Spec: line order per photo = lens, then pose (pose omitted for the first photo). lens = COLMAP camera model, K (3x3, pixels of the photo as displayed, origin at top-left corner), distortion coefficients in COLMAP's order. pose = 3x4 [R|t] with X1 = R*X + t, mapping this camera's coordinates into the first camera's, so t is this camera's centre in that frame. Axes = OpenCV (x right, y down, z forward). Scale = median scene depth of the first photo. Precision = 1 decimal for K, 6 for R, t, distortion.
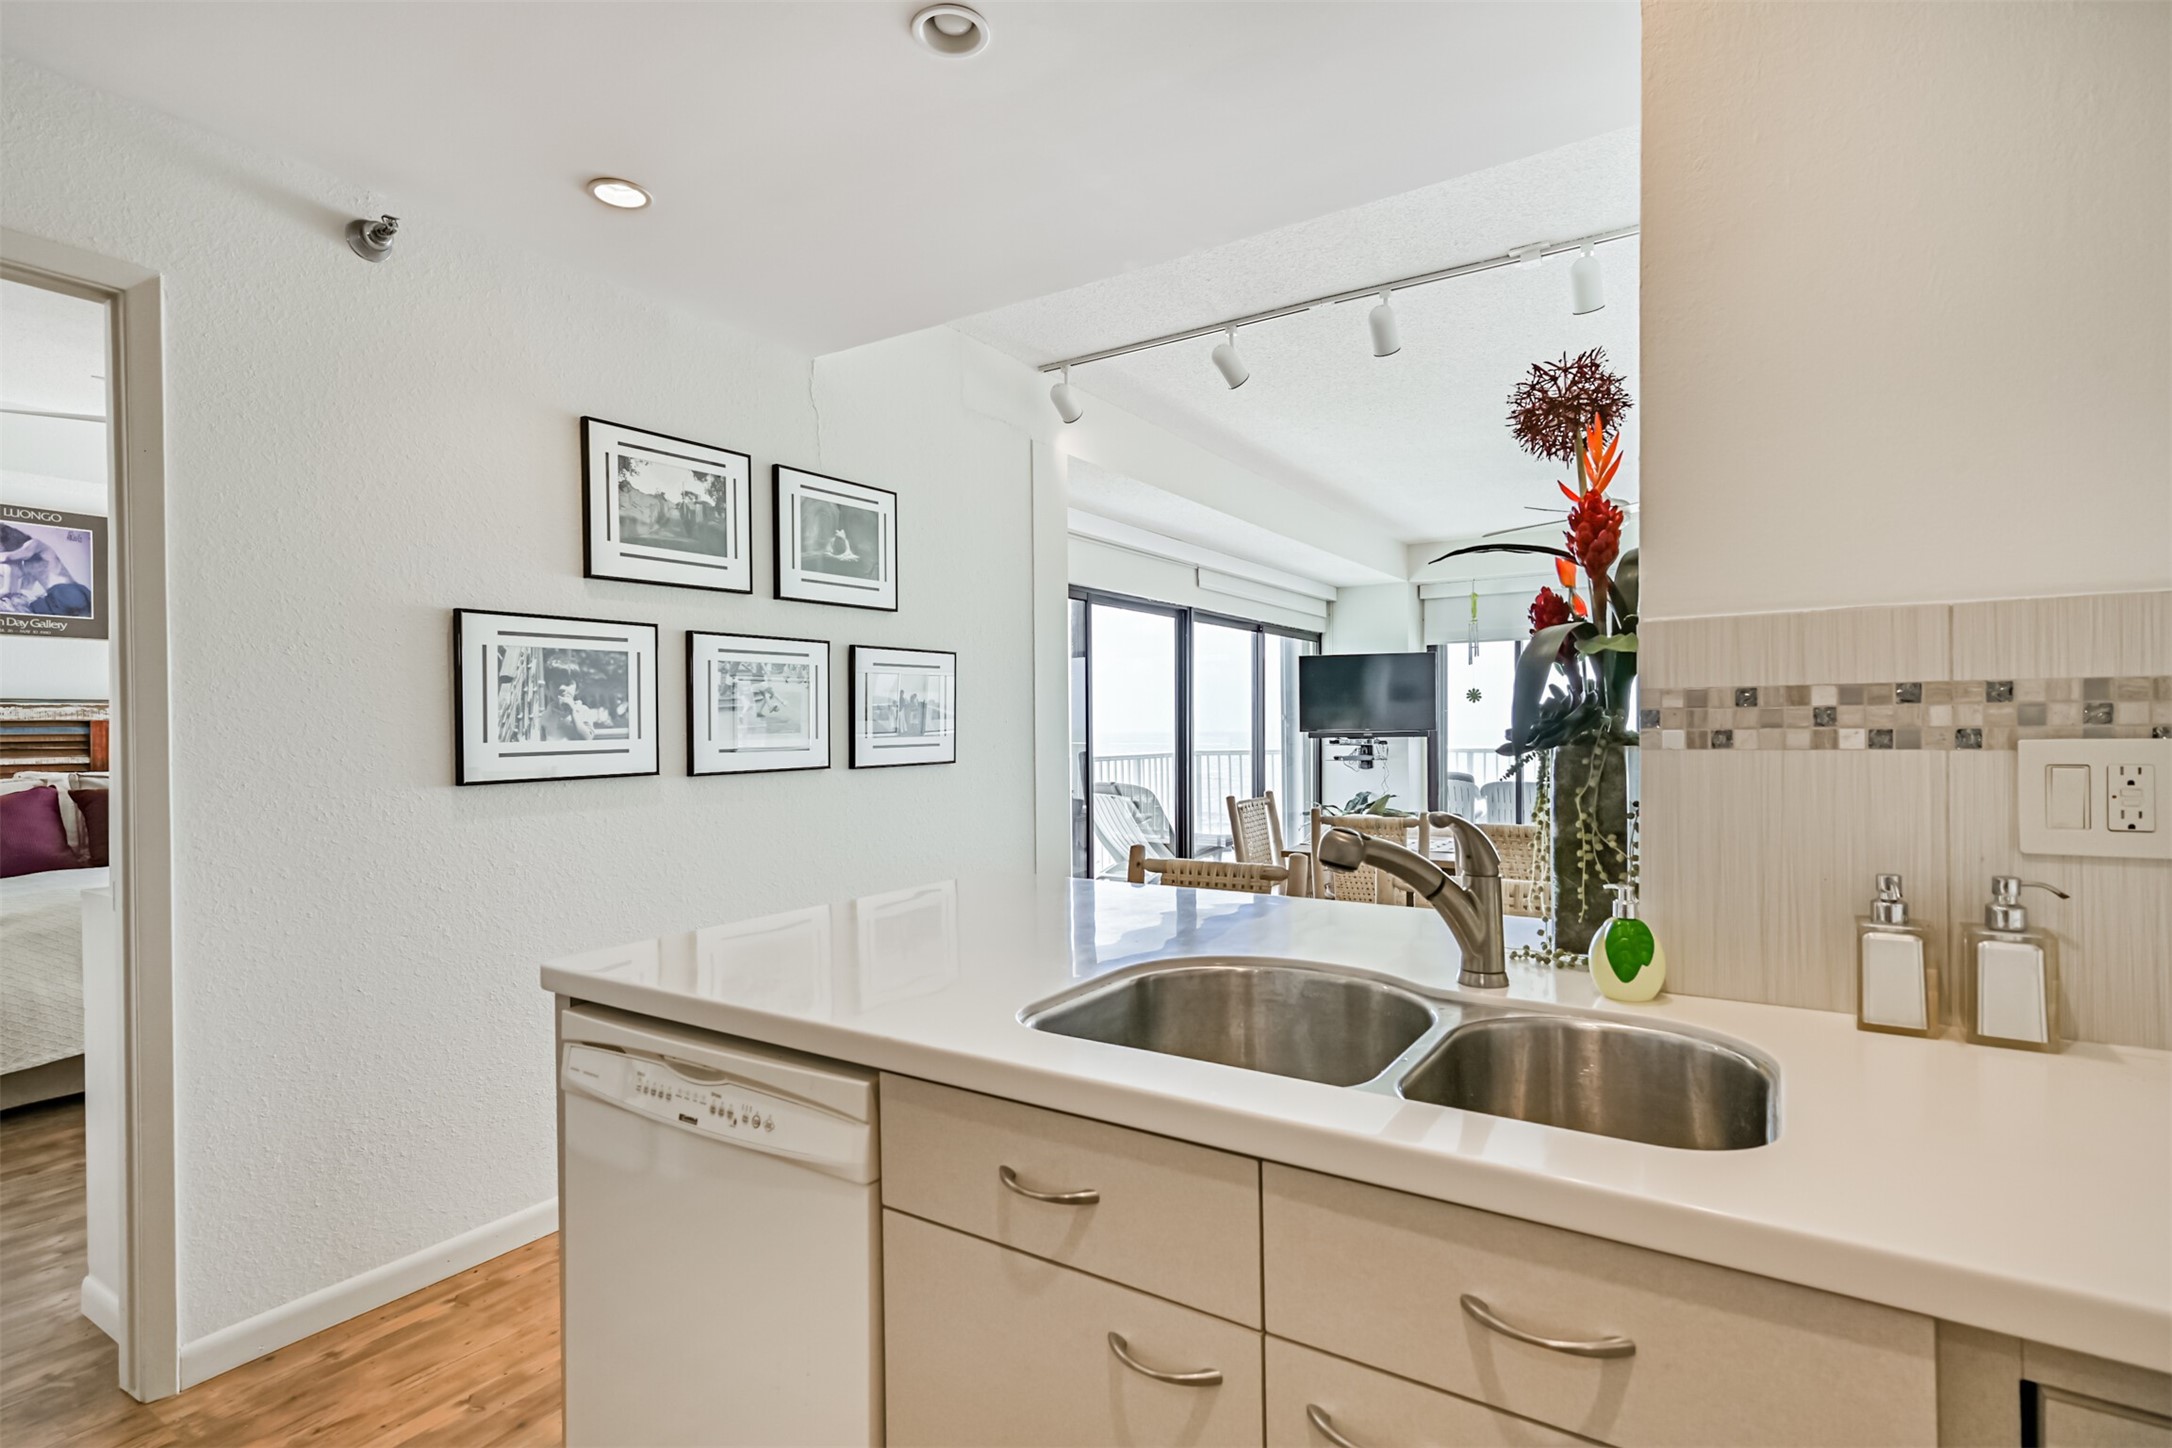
lens RADIAL K [[1051.7, 0, 1086.0], [0, 1051.7, 724.0], [0, 0, 1]] dist [0.000559, 0.010500]
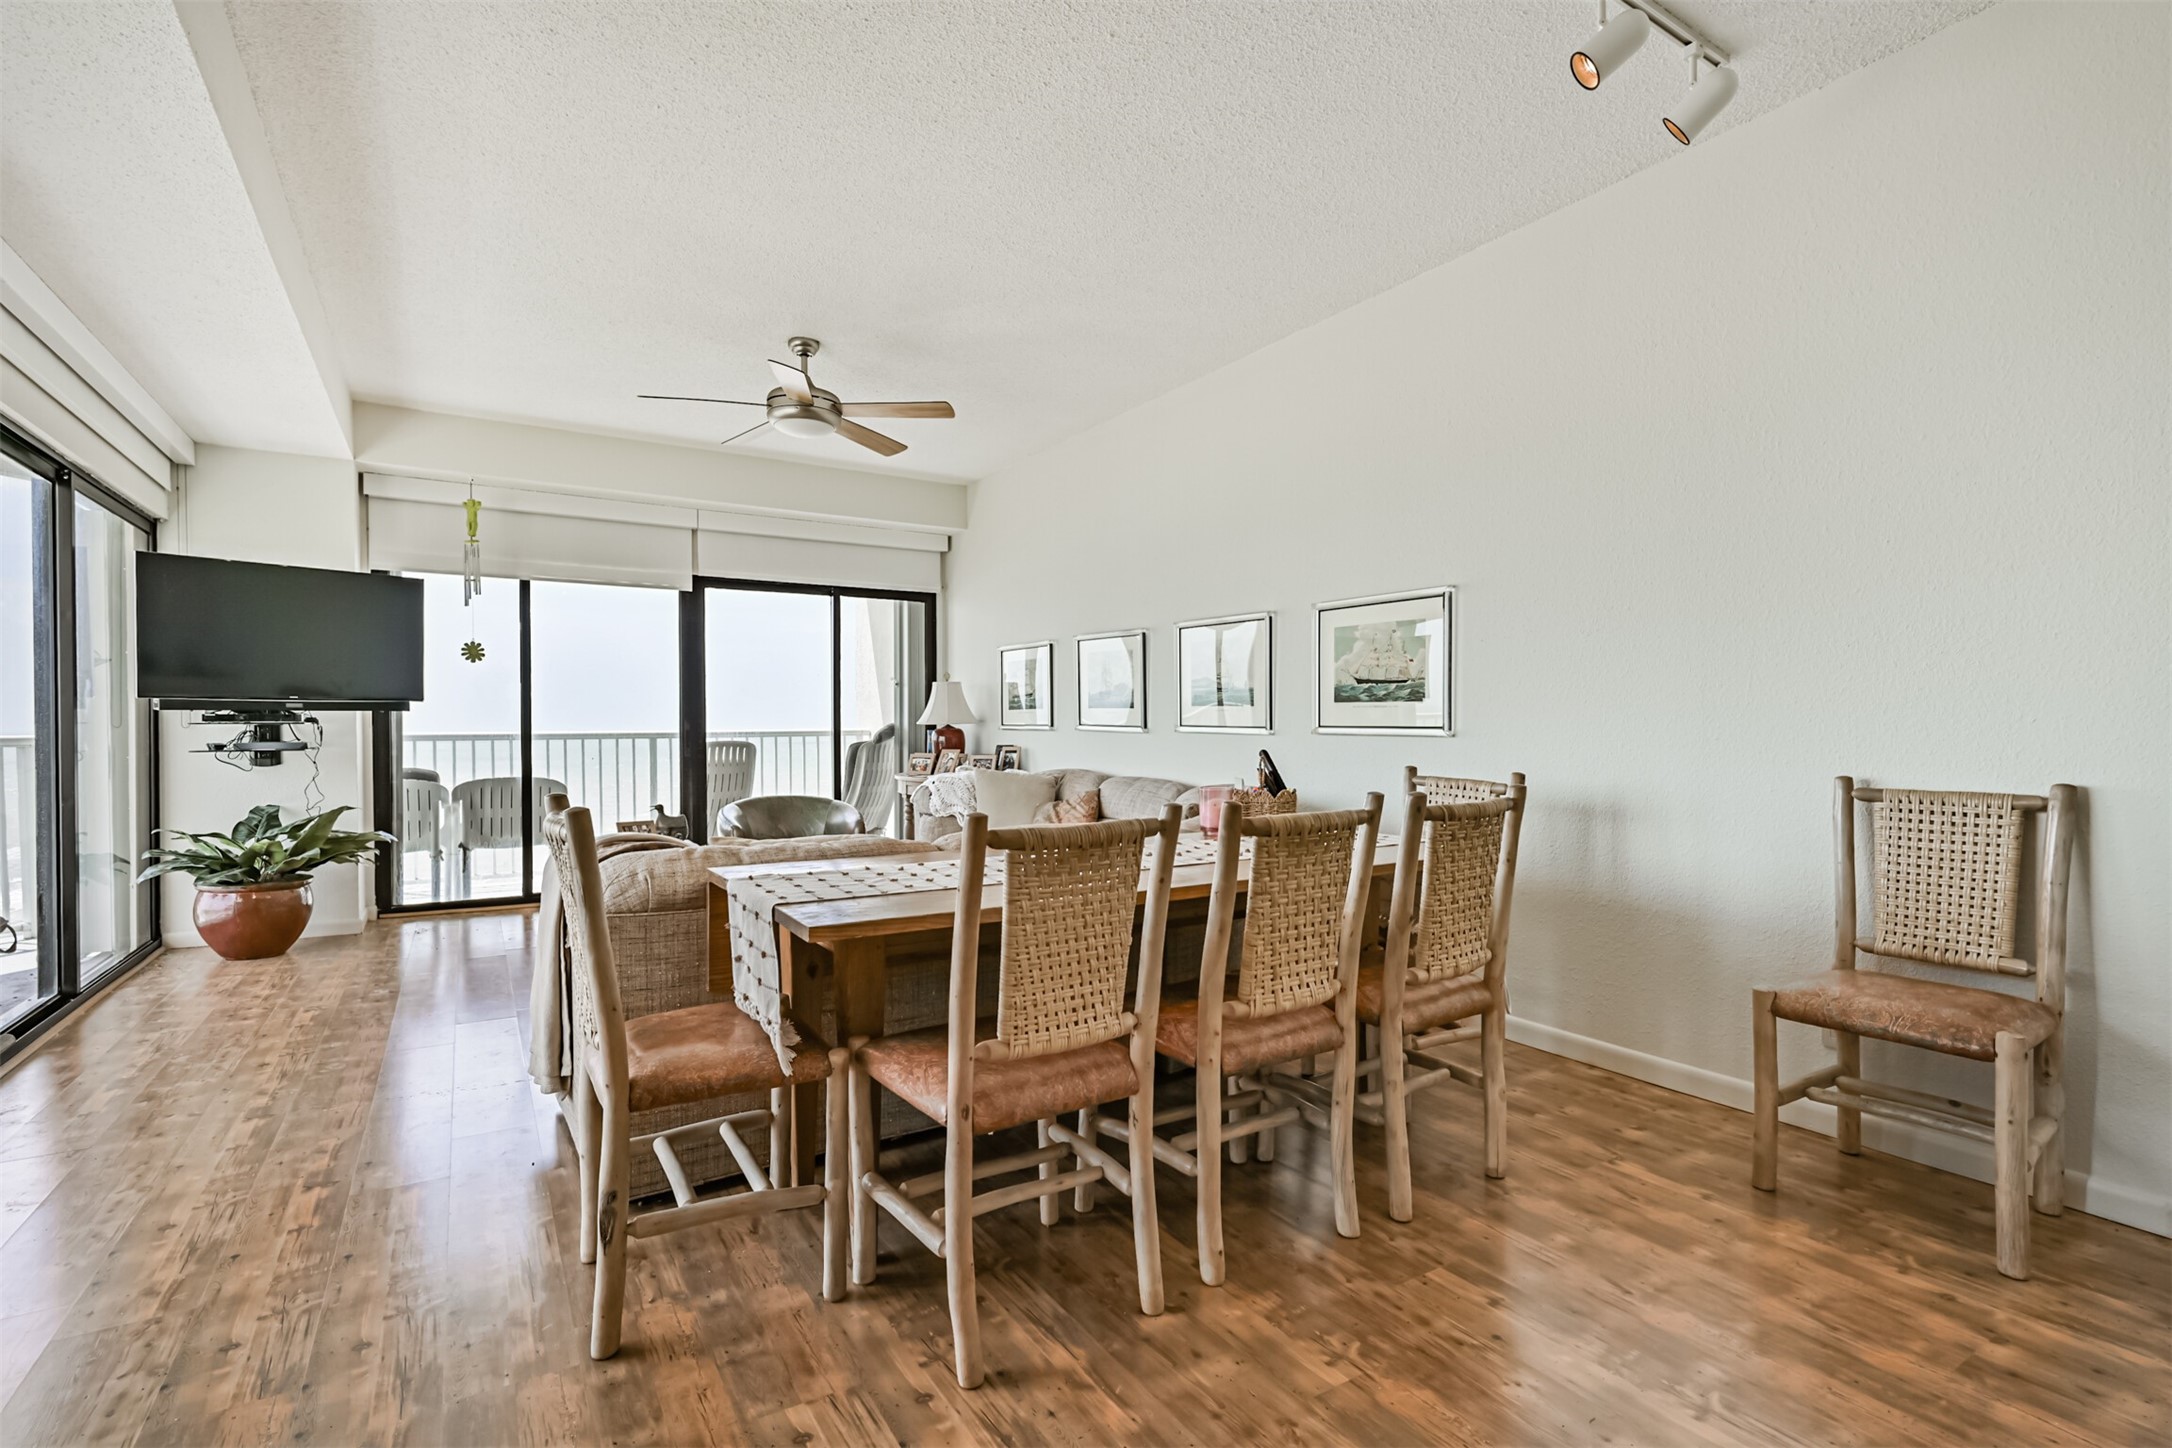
lens RADIAL K [[1019.2, 0, 1093.5], [0, 1019.2, 740.2], [0, 0, 1]] dist [0.004026, -0.000608]
pose [[0.417793, -0.005116, 0.908528, -0.061961], [-0.000365, 0.999983, 0.005799, 0.026996], [-0.908542, -0.002754, 0.417784, 0.376732]]
